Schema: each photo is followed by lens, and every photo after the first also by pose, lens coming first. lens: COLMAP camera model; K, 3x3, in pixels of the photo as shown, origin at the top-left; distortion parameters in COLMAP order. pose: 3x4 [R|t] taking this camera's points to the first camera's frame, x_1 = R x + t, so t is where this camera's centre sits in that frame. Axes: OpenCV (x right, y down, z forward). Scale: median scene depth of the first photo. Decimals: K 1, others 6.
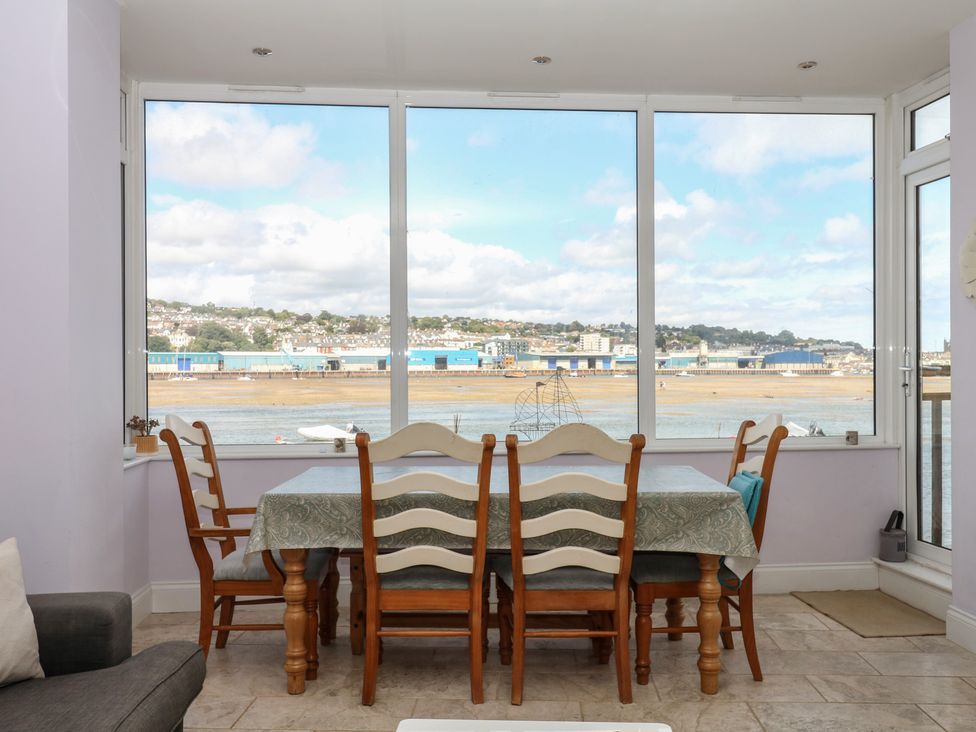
lens RADIAL K [[896.5, 0, 486.2], [0, 896.5, 363.6], [0, 0, 1]] dist [0.020445, 0.000000]
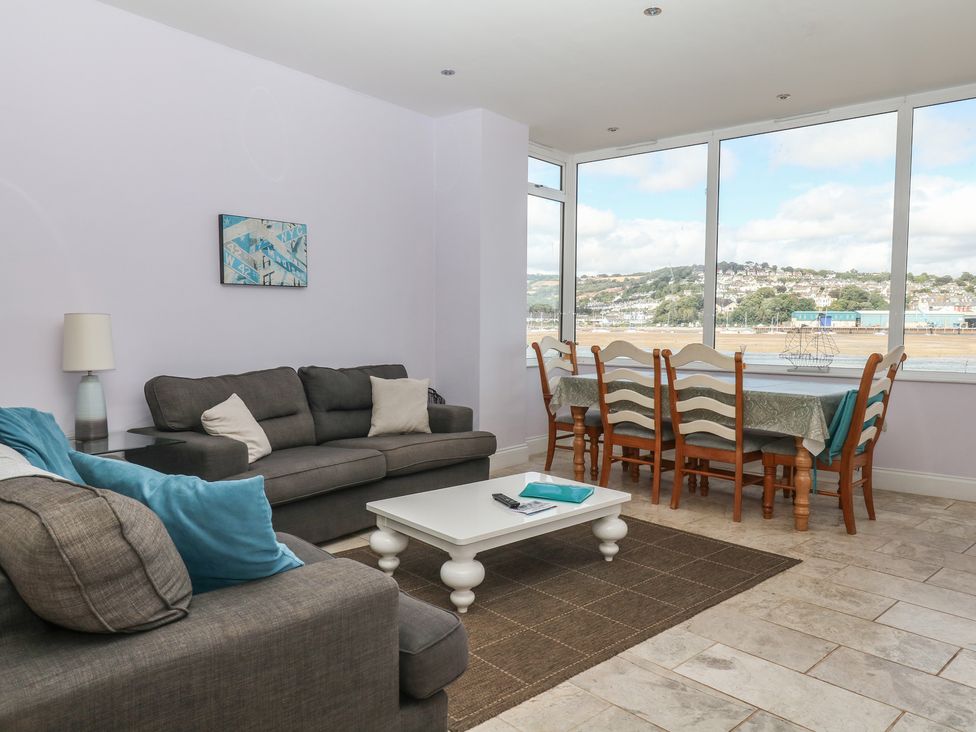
lens RADIAL K [[699.8, 0, 485.5], [0, 699.8, 364.4], [0, 0, 1]] dist [0.006692, -0.002368]
pose [[0.702245, 0.051748, -0.710053, 0.661756], [-0.007316, 0.997827, 0.065486, 0.019972], [0.711898, -0.040792, 0.701097, -0.162474]]
